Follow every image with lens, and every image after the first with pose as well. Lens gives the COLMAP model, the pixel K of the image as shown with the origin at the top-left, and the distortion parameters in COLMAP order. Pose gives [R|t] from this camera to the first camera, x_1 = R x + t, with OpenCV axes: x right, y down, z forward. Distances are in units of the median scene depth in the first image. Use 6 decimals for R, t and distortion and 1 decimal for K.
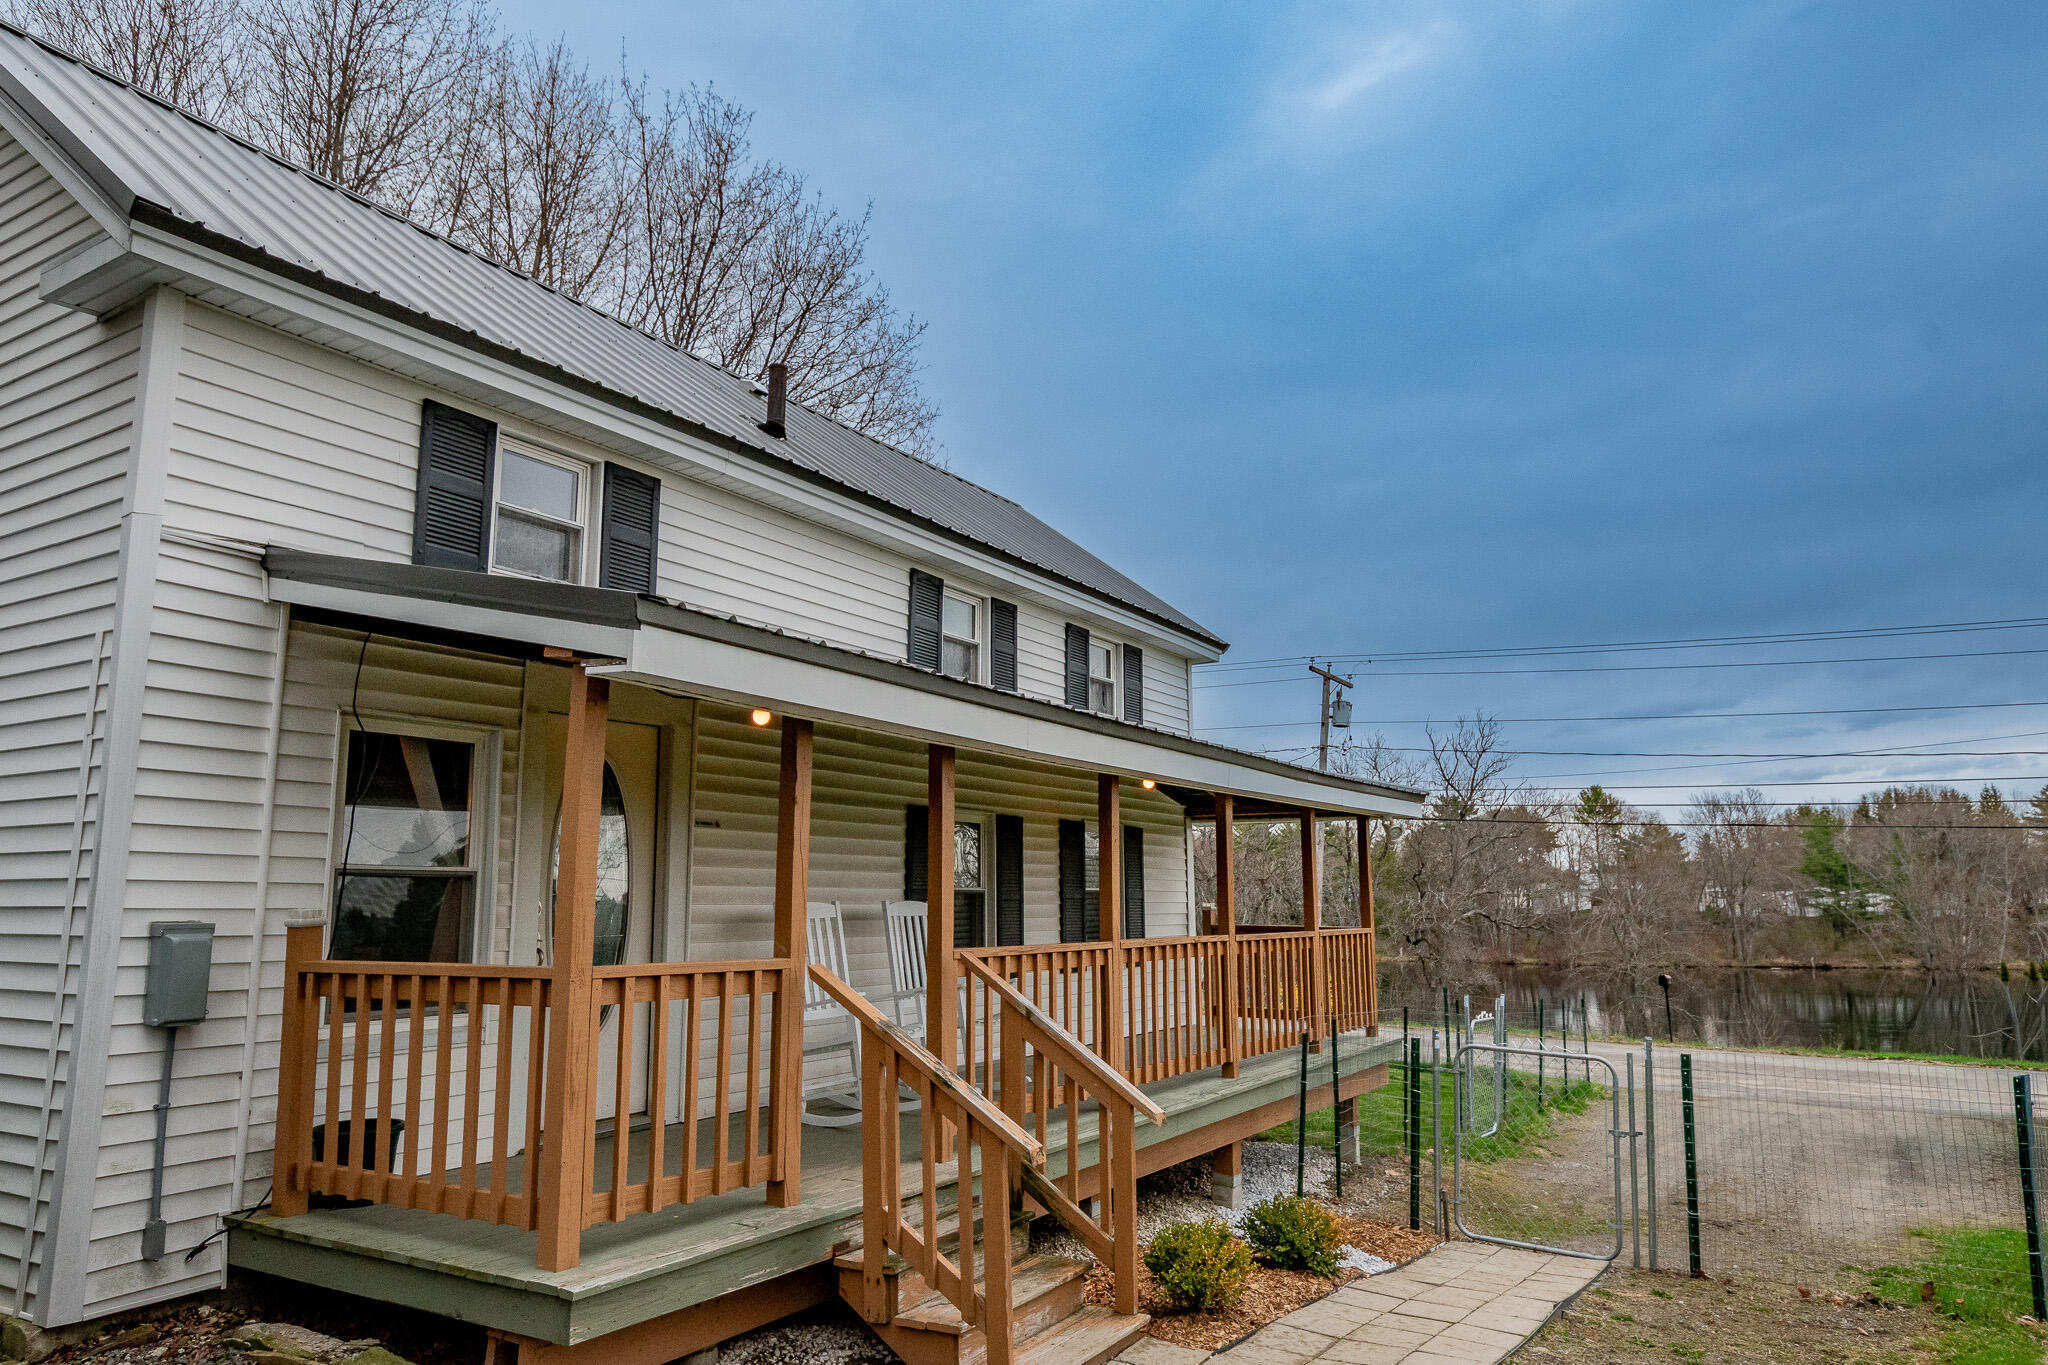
lens RADIAL K [[1316.8, 0, 1033.1], [0, 1316.8, 686.9], [0, 0, 1]] dist [0.011792, -0.008182]
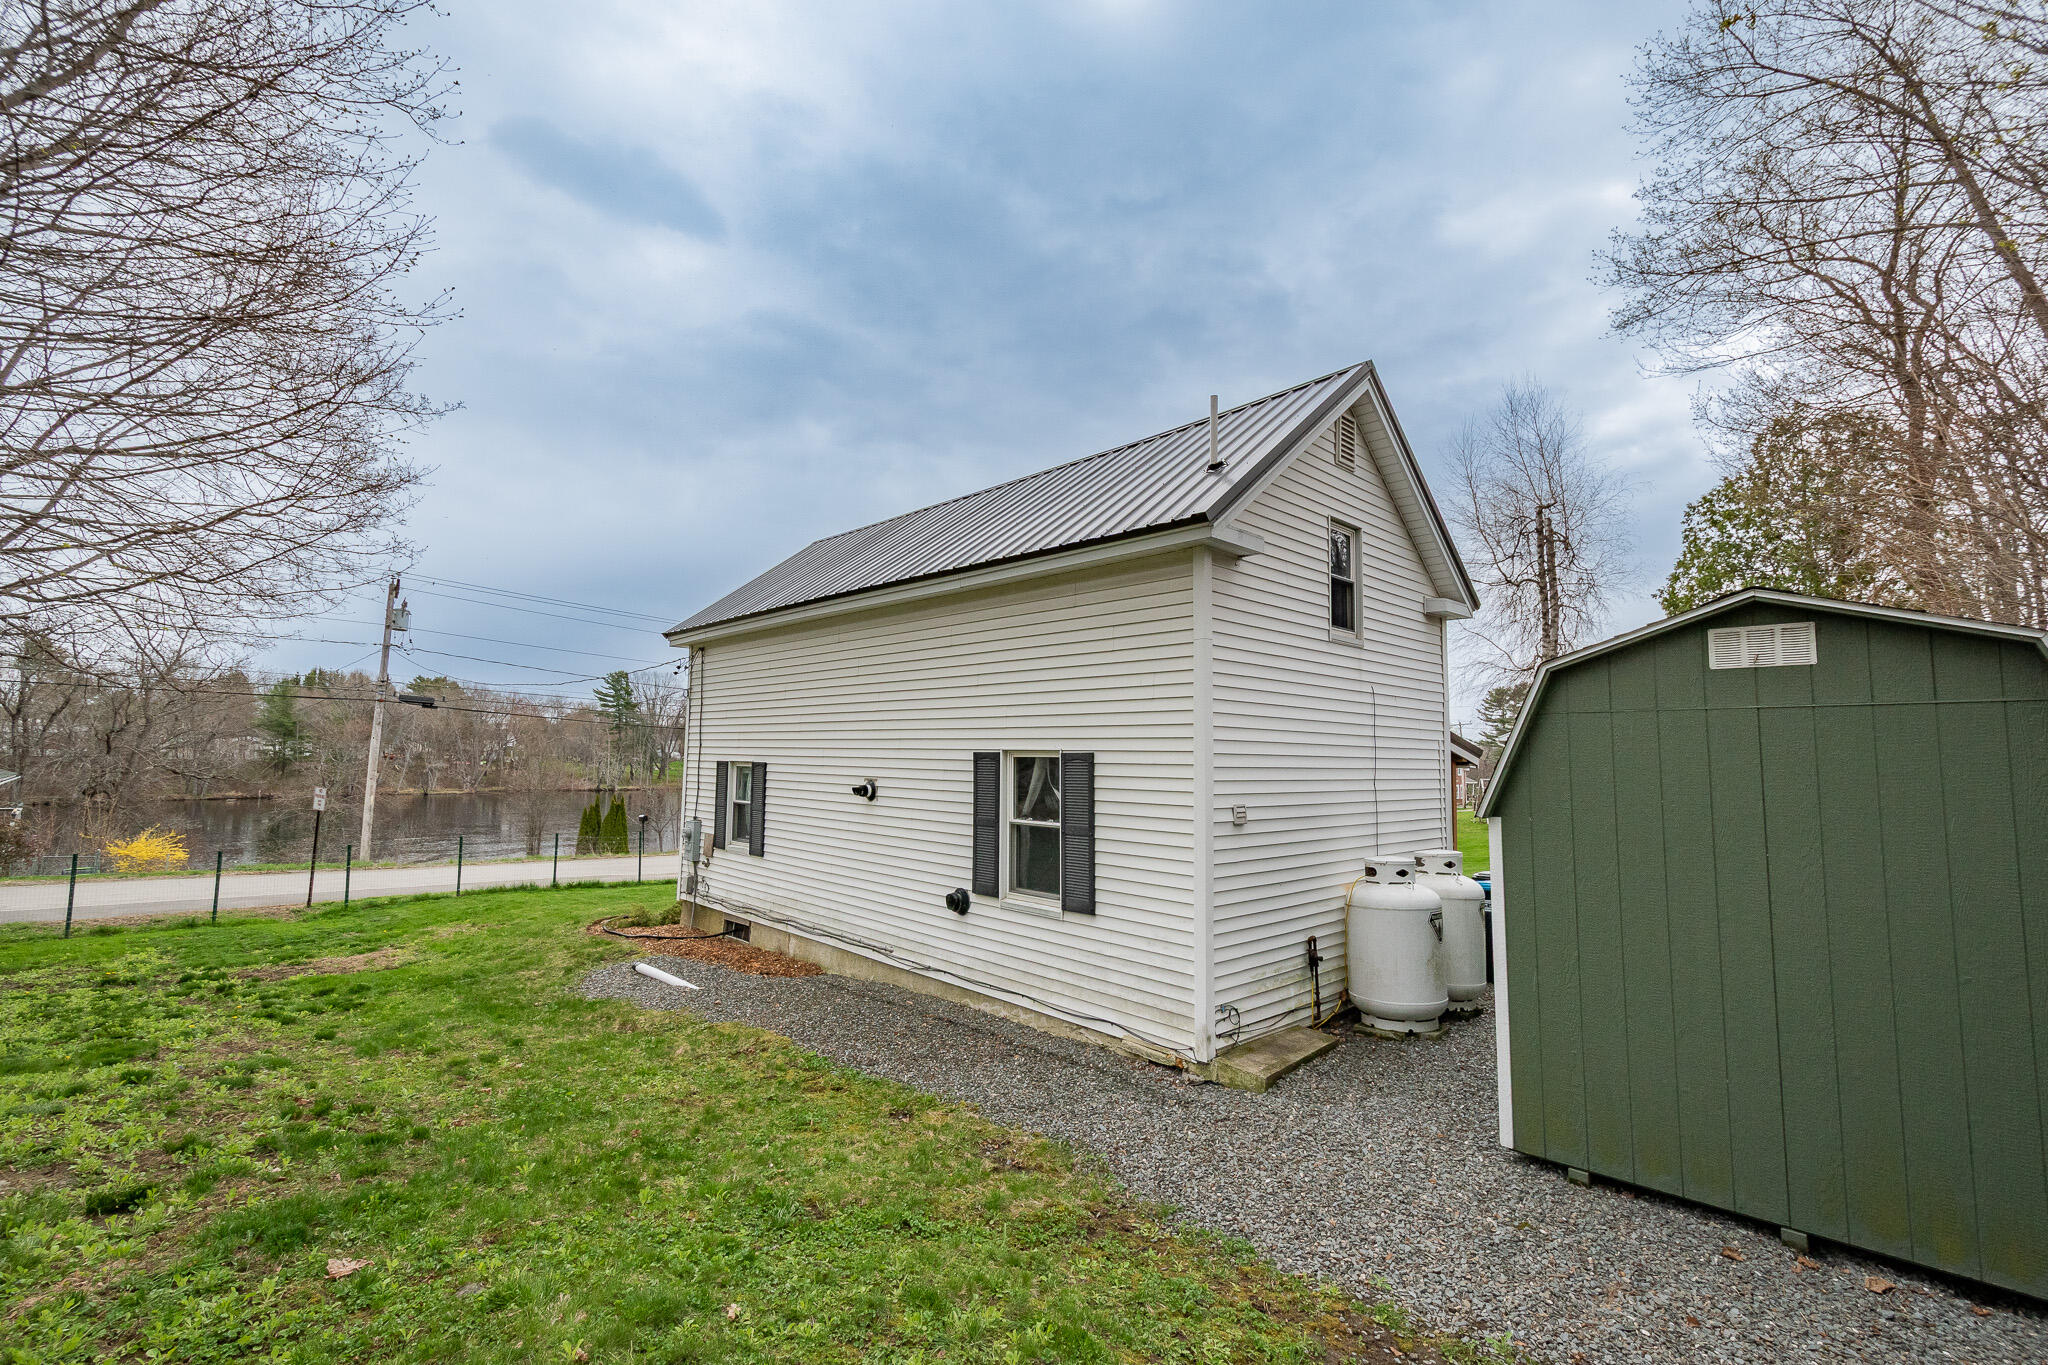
lens RADIAL K [[893.8, 0, 1047.2], [0, 893.8, 692.5], [0, 0, 1]] dist [0.011646, -0.004808]
pose [[0.251379, 0.076215, 0.964883, -1.958964], [-0.174190, 0.984180, -0.032358, 0.058583], [-0.952085, -0.159939, 0.260679, 0.975311]]
